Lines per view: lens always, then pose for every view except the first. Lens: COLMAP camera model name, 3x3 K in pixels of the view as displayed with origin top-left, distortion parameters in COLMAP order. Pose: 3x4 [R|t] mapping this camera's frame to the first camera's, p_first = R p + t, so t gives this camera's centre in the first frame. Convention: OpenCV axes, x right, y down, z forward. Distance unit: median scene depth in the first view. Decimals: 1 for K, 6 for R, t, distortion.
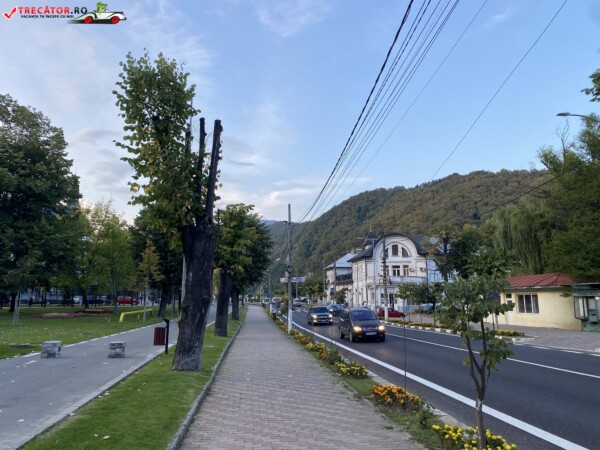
lens RADIAL K [[461.4, 0, 299.7], [0, 461.4, 226.7], [0, 0, 1]] dist [0.359673, -0.000255]
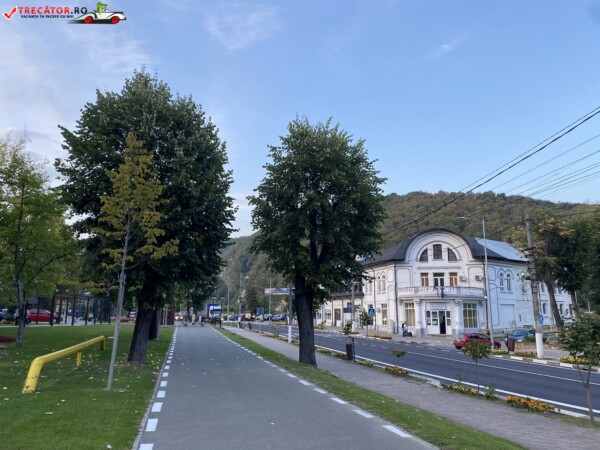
lens RADIAL K [[445.0, 0, 300.6], [0, 445.0, 223.0], [0, 0, 1]] dist [0.149563, 0.000943]
pose [[0.986031, 0.044667, 0.160463, -0.122332], [-0.036521, 0.997907, -0.053363, 0.050008], [-0.162511, 0.046757, 0.985598, 0.330579]]
